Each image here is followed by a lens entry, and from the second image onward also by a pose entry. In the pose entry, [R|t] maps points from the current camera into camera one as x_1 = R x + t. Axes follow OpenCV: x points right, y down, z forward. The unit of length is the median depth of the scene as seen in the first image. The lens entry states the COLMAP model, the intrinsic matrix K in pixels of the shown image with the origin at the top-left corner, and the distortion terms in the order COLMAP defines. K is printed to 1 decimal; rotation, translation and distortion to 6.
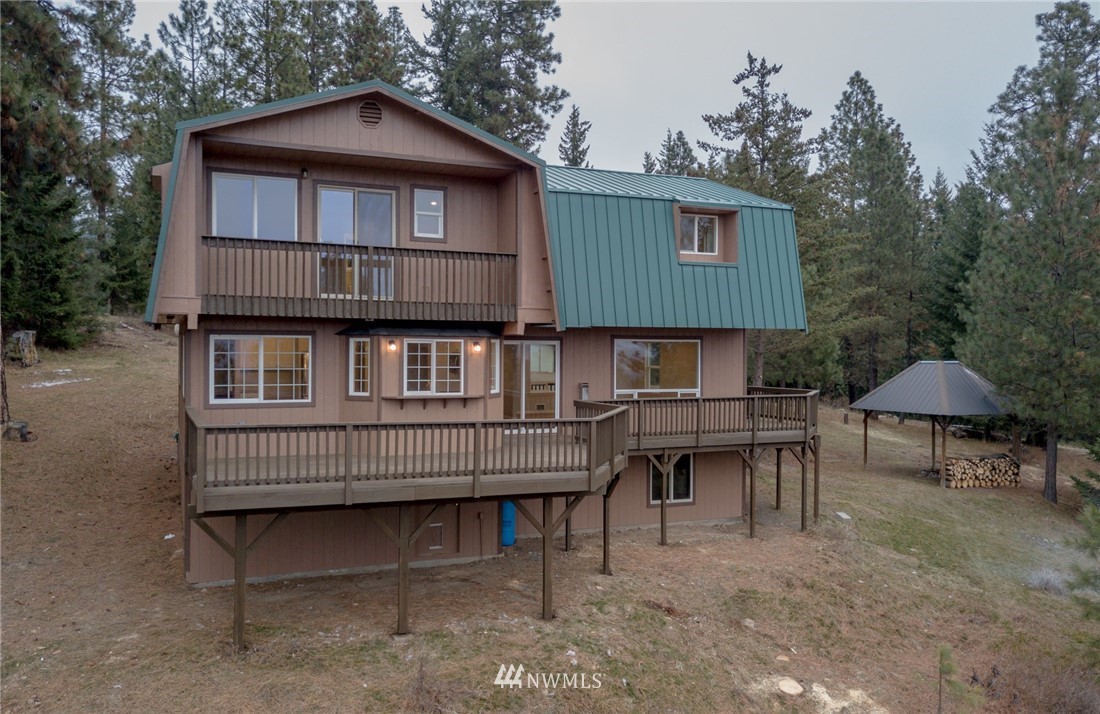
lens RADIAL K [[812.2, 0, 550.0], [0, 812.2, 357.0], [0, 0, 1]] dist [0.011422, 0.007651]
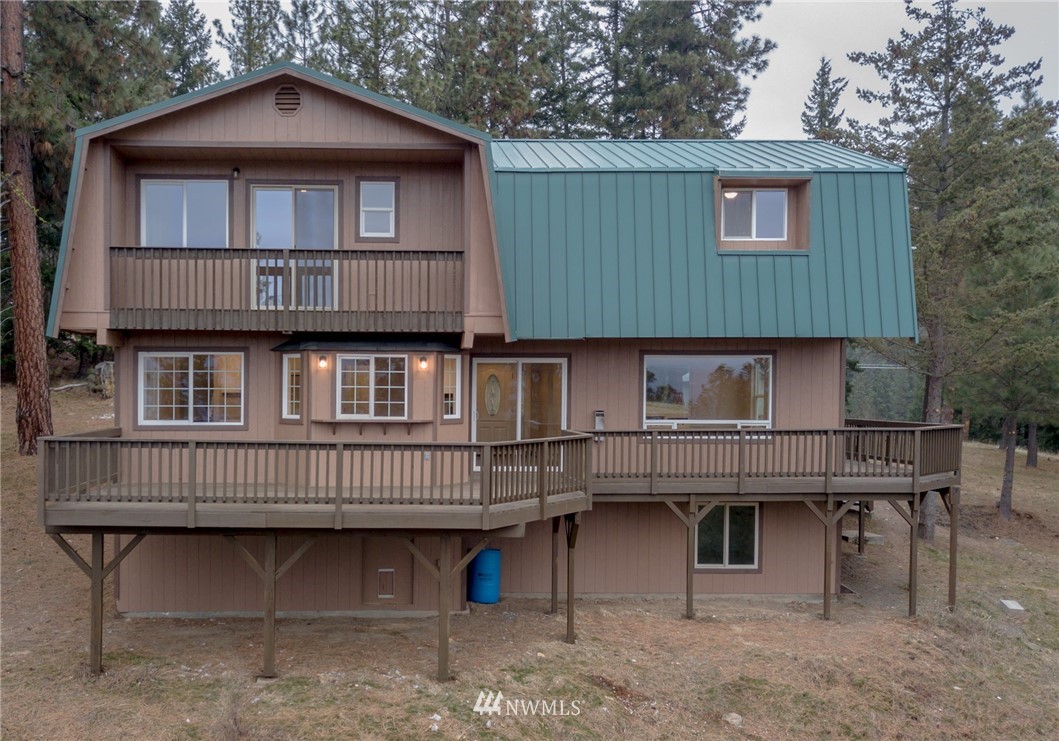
lens RADIAL K [[1040.5, 0, 526.0], [0, 1040.5, 419.6], [0, 0, 1]] dist [0.017295, -0.000782]
pose [[0.936322, 0.003073, -0.351128, 0.395582], [0.001196, 0.999928, 0.011941, 0.034179], [0.351139, -0.011601, 0.936251, 0.019954]]
